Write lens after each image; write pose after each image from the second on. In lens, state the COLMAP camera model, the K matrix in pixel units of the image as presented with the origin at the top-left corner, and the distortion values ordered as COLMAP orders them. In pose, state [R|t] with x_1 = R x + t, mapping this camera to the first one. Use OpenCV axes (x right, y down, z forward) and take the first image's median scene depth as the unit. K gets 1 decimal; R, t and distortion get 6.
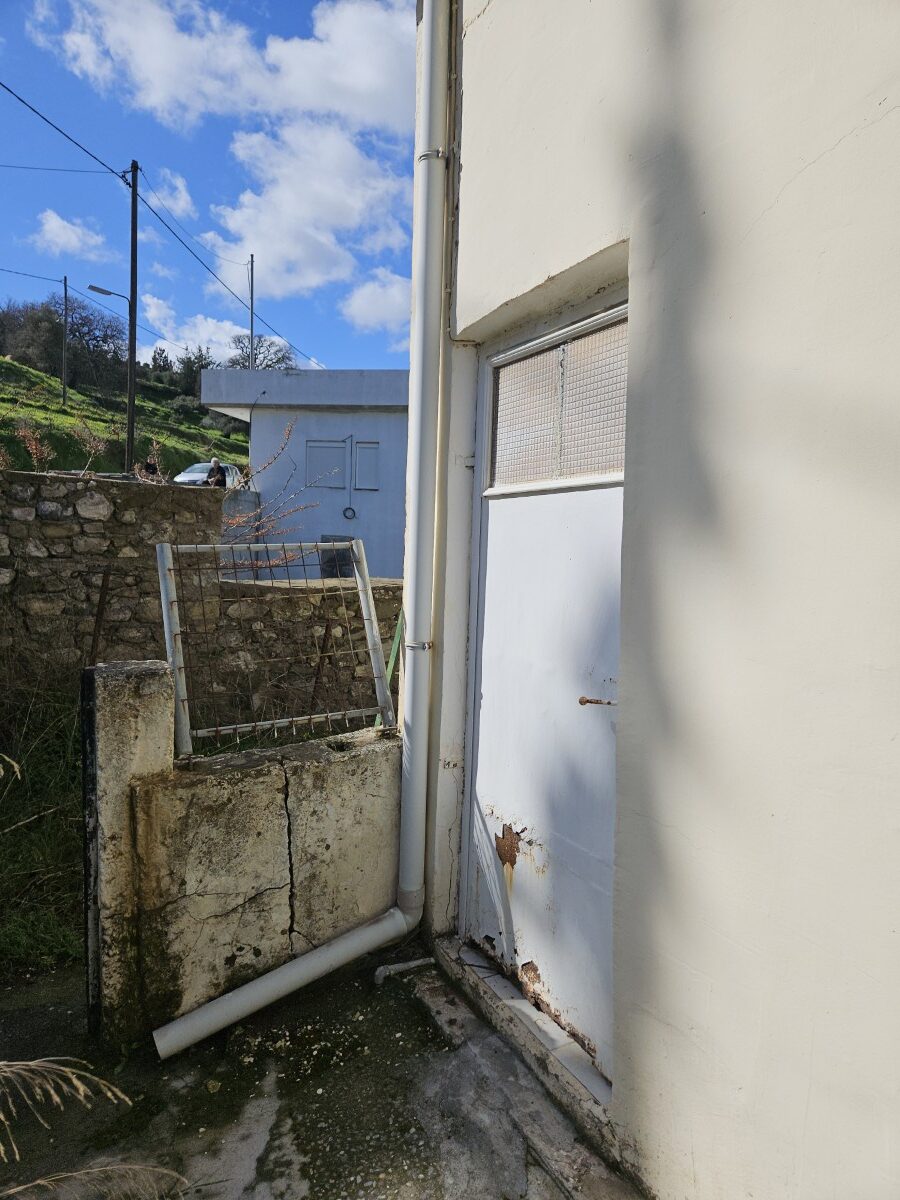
lens RADIAL K [[795.3, 0, 450.8], [0, 795.3, 592.2], [0, 0, 1]] dist [0.076193, -0.059946]
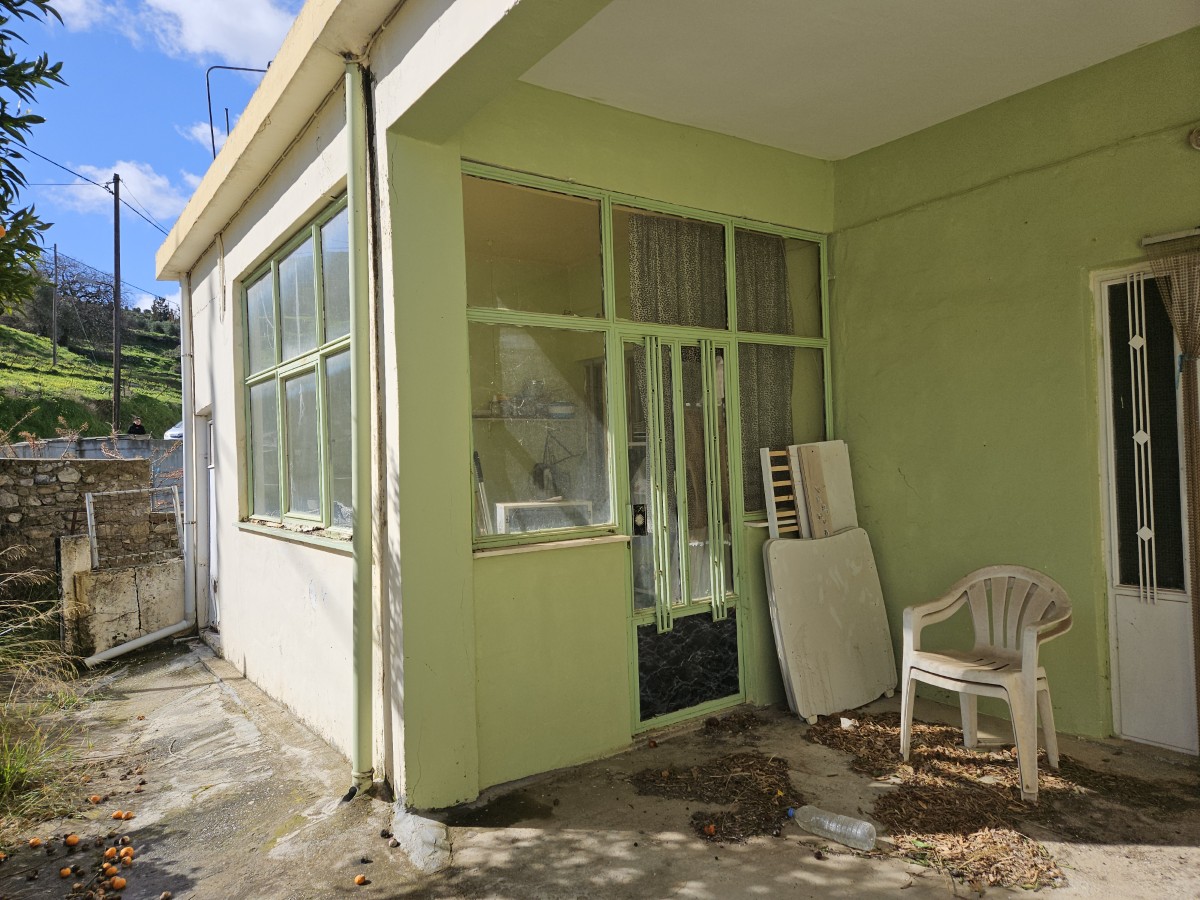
lens RADIAL K [[795.3, 0, 595.7], [0, 795.3, 442.3], [0, 0, 1]] dist [0.076193, -0.059946]
pose [[0.988157, -0.060910, 0.140841, 0.977554], [0.073915, 0.993282, -0.089033, 0.143326], [-0.134472, 0.098389, 0.986021, -1.987555]]
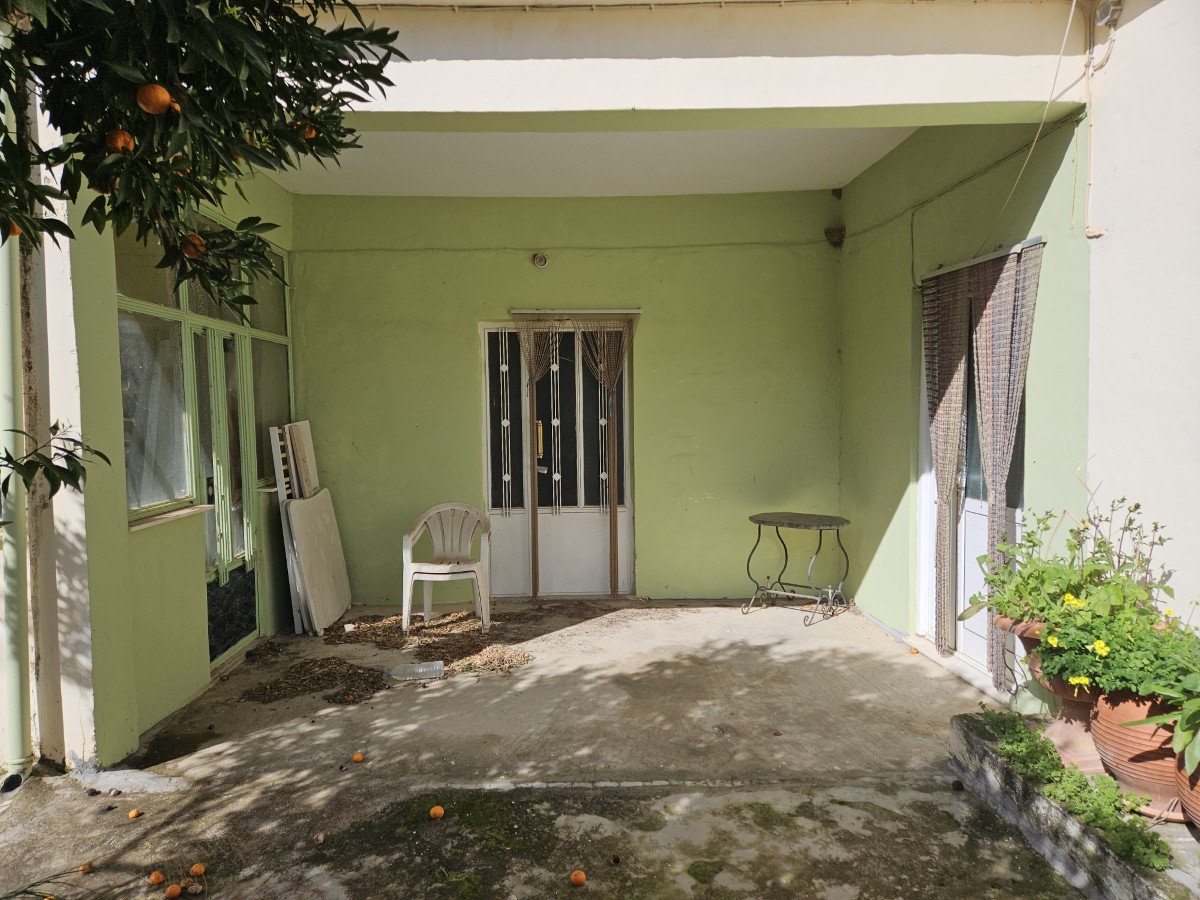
lens RADIAL K [[795.3, 0, 584.9], [0, 795.3, 450.3], [0, 0, 1]] dist [0.076193, -0.059946]
pose [[0.438982, -0.087532, 0.894222, -0.009347], [0.097359, 0.994017, 0.049506, 0.060933], [-0.893205, 0.065328, 0.444878, -2.008179]]
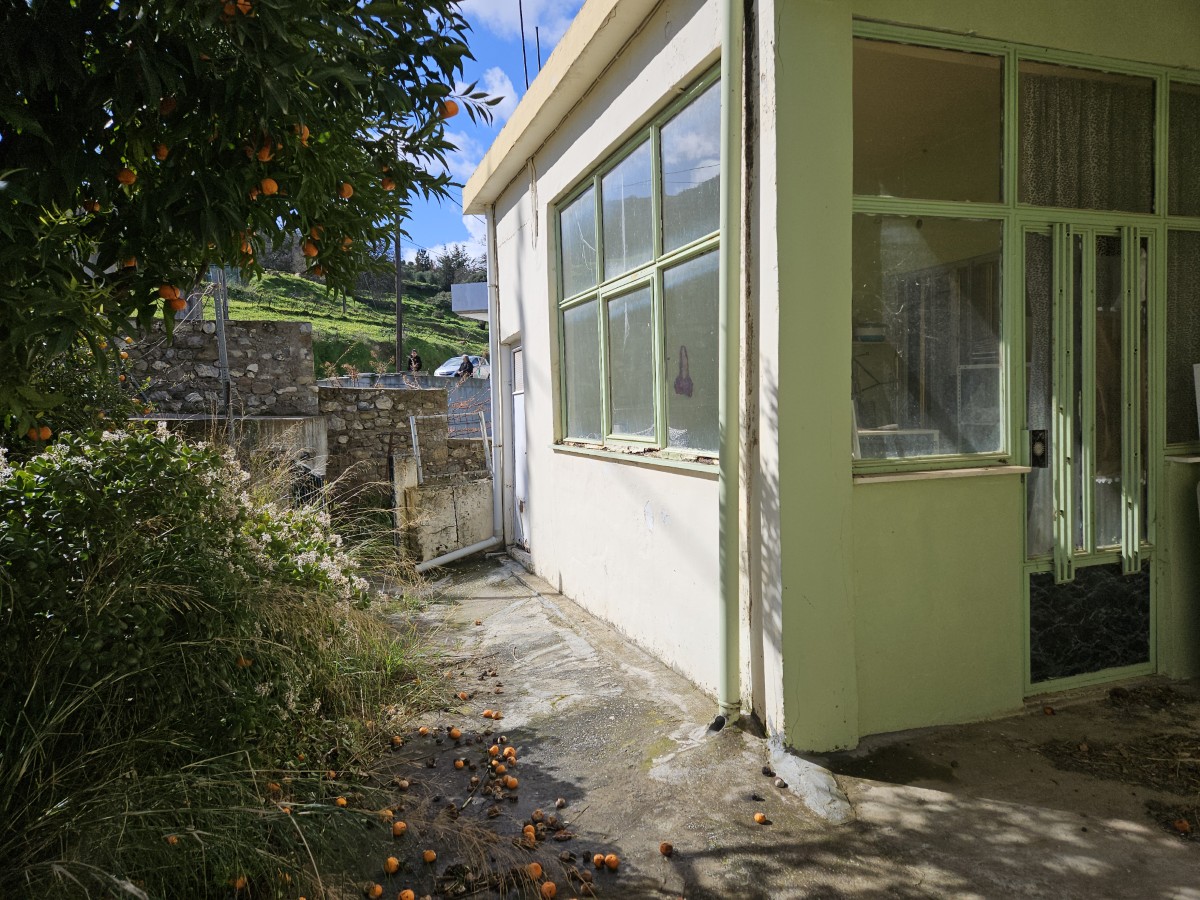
lens RADIAL K [[795.3, 0, 597.2], [0, 795.3, 439.6], [0, 0, 1]] dist [0.076193, -0.059946]
pose [[0.988903, -0.049849, -0.139948, 0.736939], [0.045433, 0.998369, -0.034581, 0.160975], [0.141443, 0.027839, 0.989555, -1.846352]]
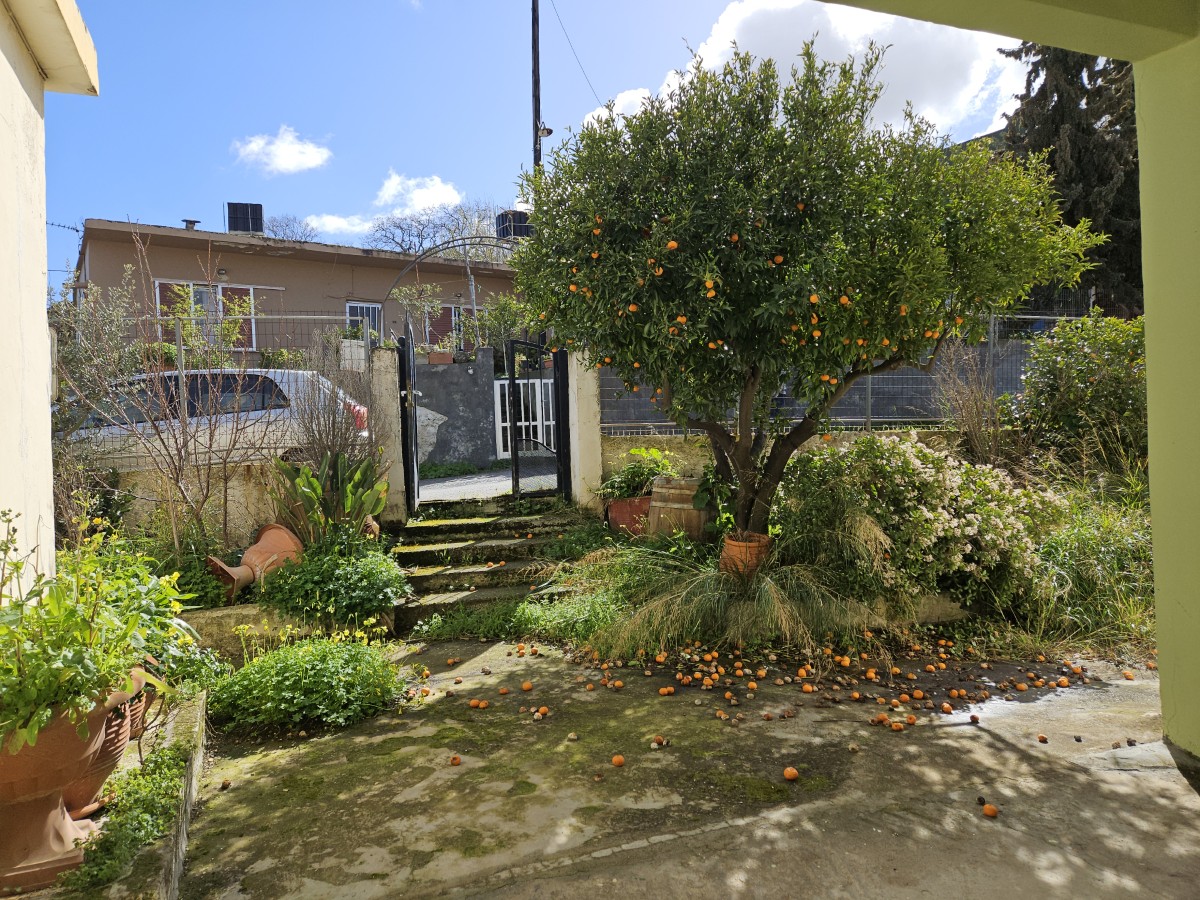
lens RADIAL K [[795.3, 0, 588.9], [0, 795.3, 449.0], [0, 0, 1]] dist [0.076193, -0.059946]
pose [[-0.094930, -0.017624, -0.995328, 2.246700], [-0.043214, 0.998974, -0.013567, 0.182148], [0.994546, 0.041724, -0.095594, -1.425593]]
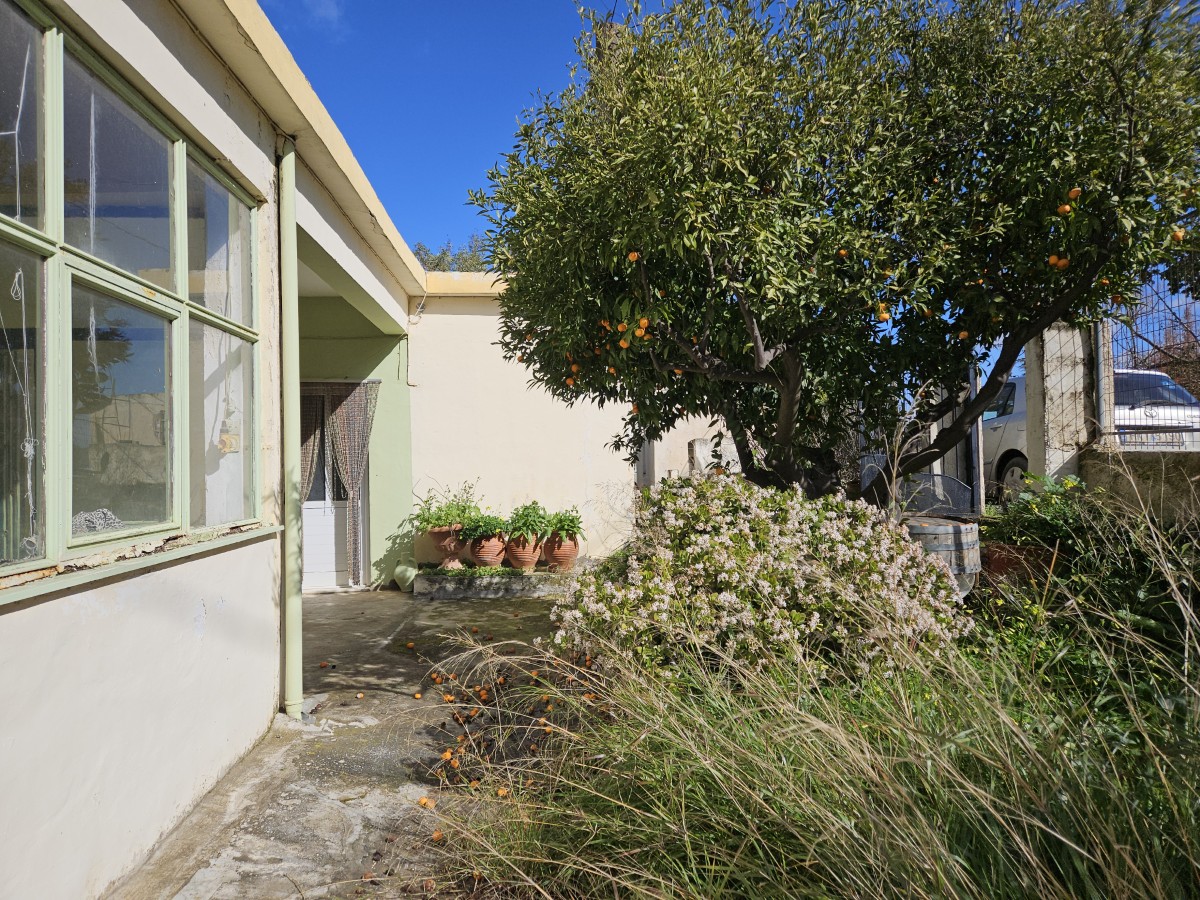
lens RADIAL K [[795.3, 0, 599.5], [0, 795.3, 447.3], [0, 0, 1]] dist [0.076193, -0.059946]
pose [[-0.919785, -0.002526, 0.392414, -0.509551], [0.023726, 0.997792, 0.062036, -0.078105], [-0.391704, 0.066370, -0.917694, 0.742209]]
